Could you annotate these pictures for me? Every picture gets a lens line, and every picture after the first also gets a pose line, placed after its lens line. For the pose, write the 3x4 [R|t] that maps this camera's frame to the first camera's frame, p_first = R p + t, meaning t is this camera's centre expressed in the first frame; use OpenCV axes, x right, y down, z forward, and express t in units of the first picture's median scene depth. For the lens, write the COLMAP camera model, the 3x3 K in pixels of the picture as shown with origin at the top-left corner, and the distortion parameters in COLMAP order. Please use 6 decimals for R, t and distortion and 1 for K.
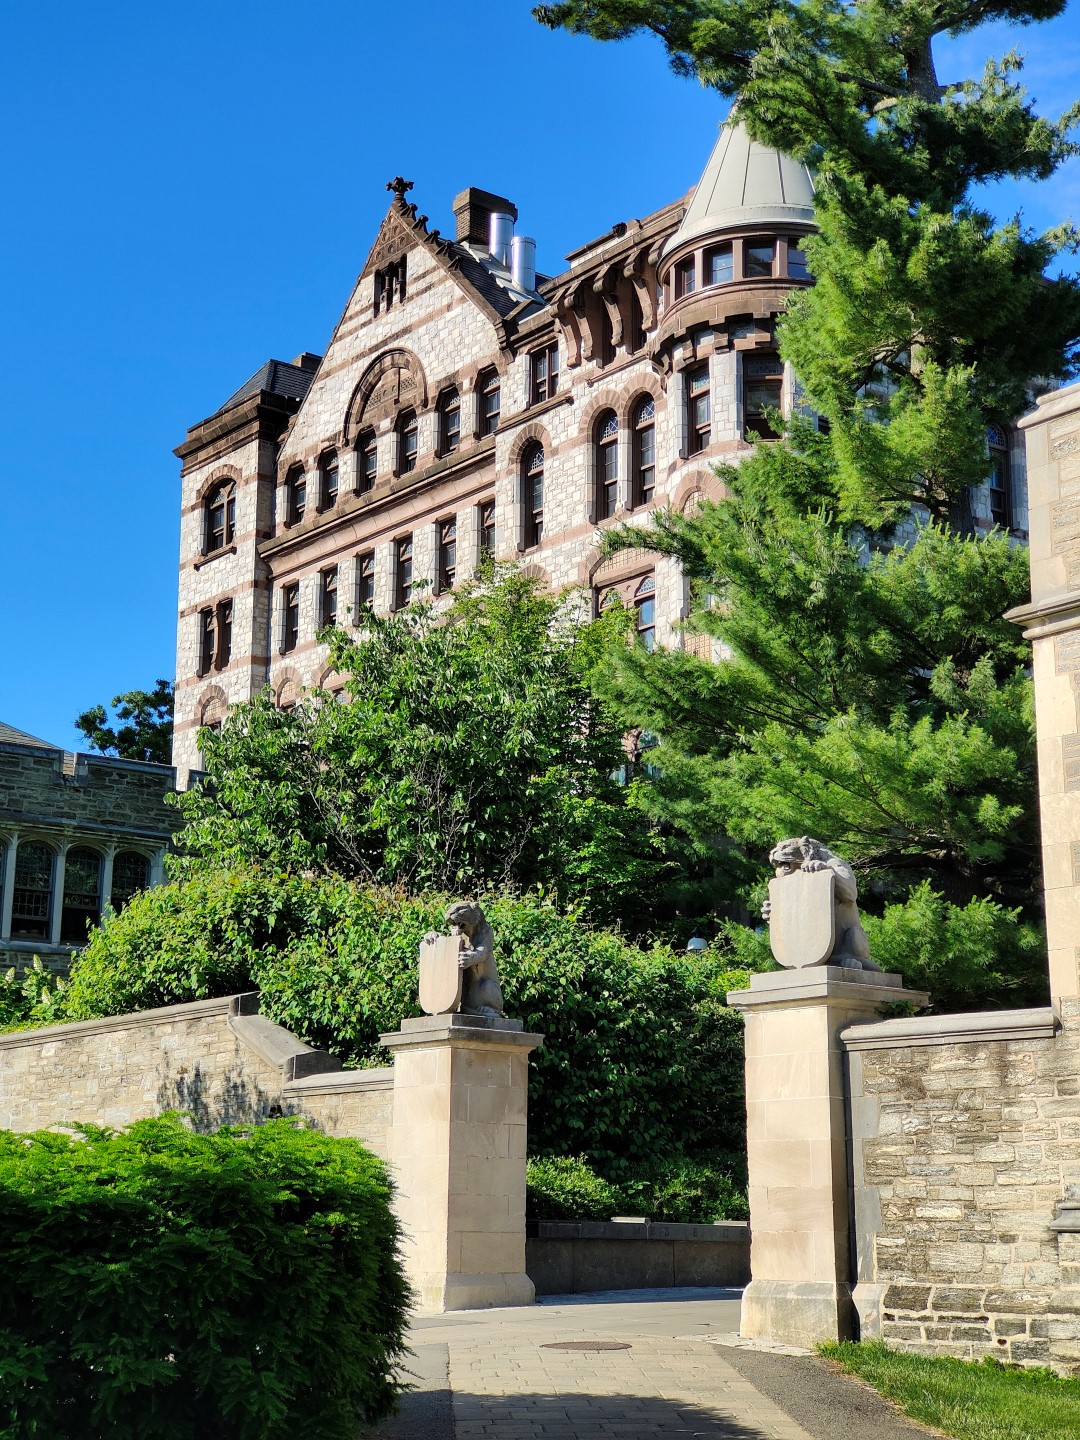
lens RADIAL K [[2169.3, 0, 540.0], [0, 2169.3, 720.0], [0, 0, 1]] dist [0.156304, -0.008393]
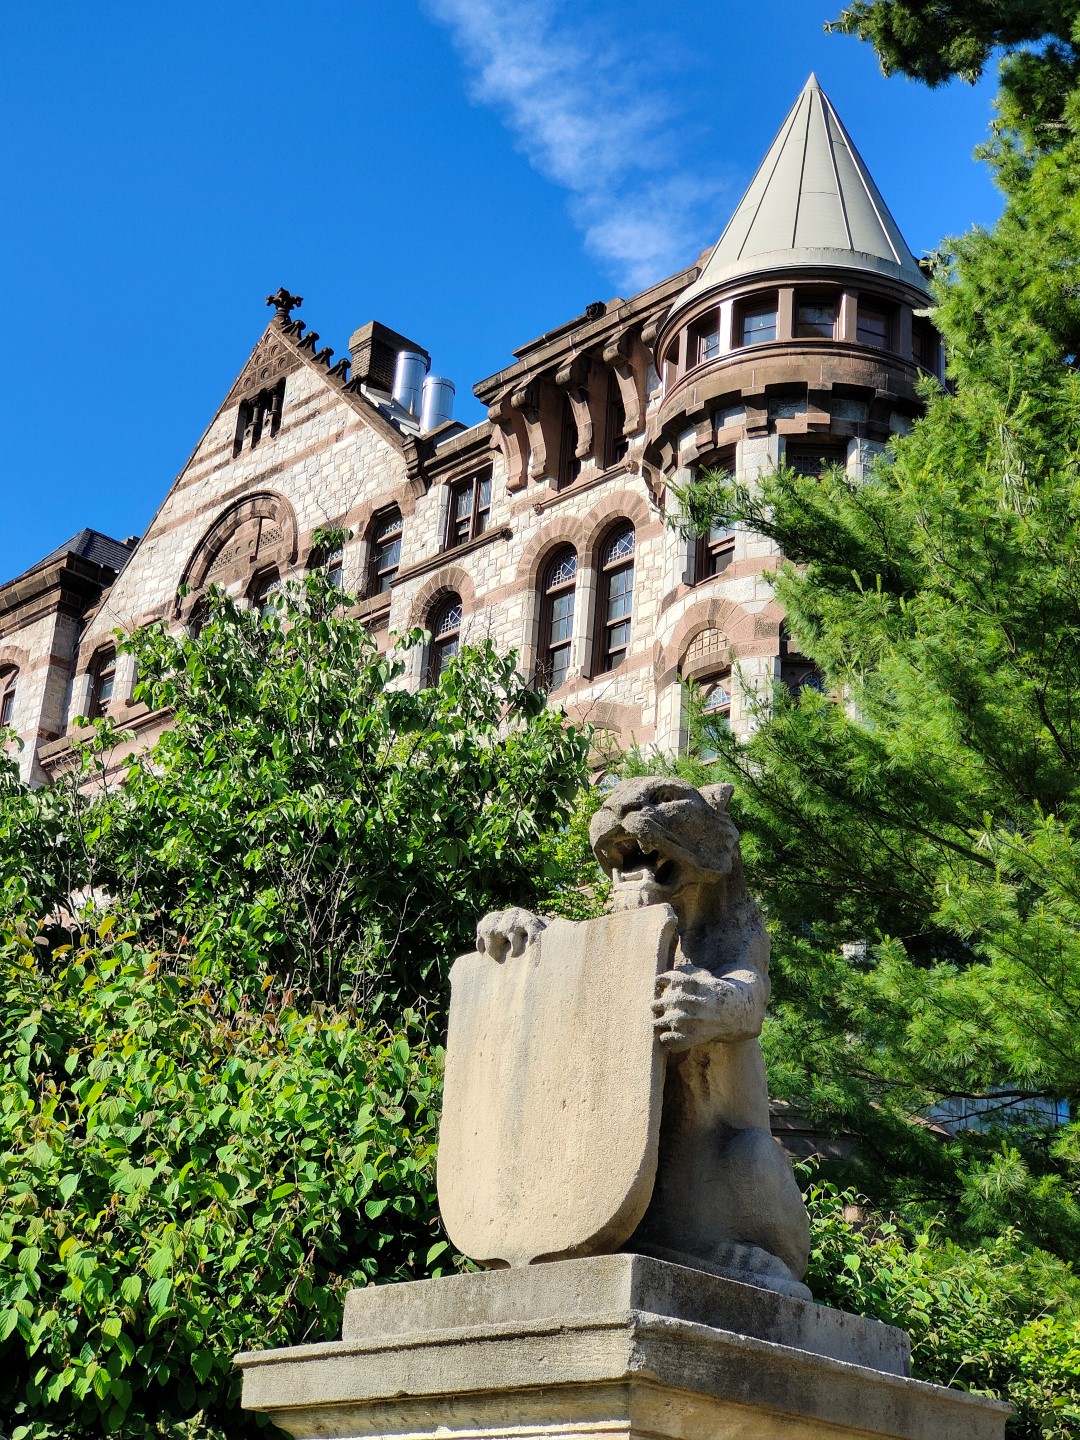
lens RADIAL K [[2169.3, 0, 540.0], [0, 2169.3, 720.0], [0, 0, 1]] dist [0.156304, -0.008393]
pose [[0.992067, 0.095525, 0.081725, -0.026766], [-0.078049, 0.977639, -0.195270, 0.048629], [-0.098550, 0.187343, 0.977339, 0.304558]]
